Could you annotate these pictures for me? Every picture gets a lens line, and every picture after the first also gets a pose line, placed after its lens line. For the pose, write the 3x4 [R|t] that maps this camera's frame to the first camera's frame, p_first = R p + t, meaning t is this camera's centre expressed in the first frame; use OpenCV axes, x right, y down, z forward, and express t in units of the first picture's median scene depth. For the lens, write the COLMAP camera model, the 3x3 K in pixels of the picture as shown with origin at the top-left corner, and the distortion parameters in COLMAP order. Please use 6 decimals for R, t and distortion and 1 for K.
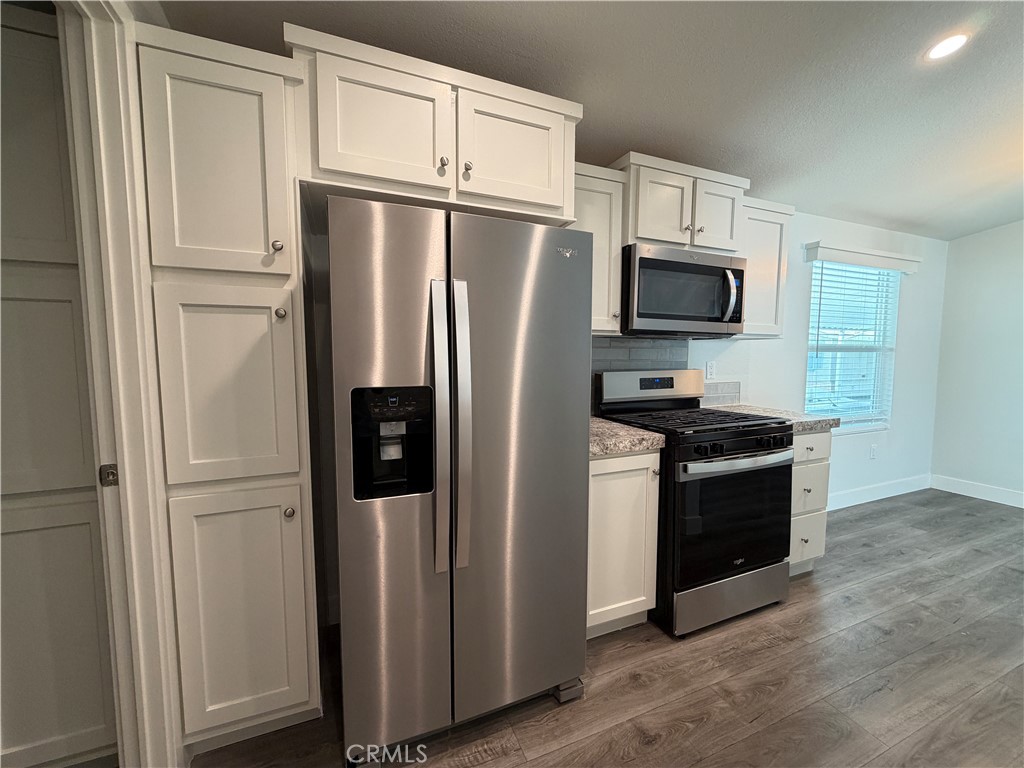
lens RADIAL K [[397.8, 0, 530.4], [0, 397.8, 382.3], [0, 0, 1]] dist [-0.003078, -0.000134]
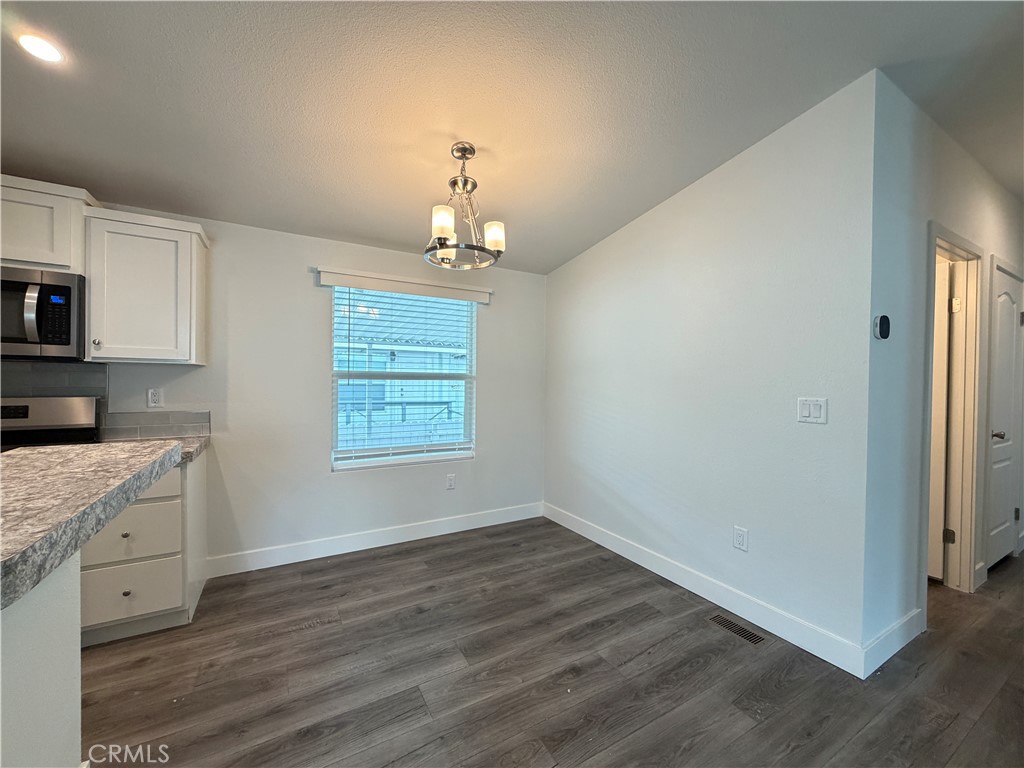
lens RADIAL K [[398.6, 0, 482.3], [0, 398.6, 383.9], [0, 0, 1]] dist [0.000816, 0.000377]
pose [[0.992242, 0.005189, 0.124215, 1.189128], [0.003240, 0.997710, -0.067557, 0.002053], [-0.124281, 0.067435, 0.989953, 0.002804]]
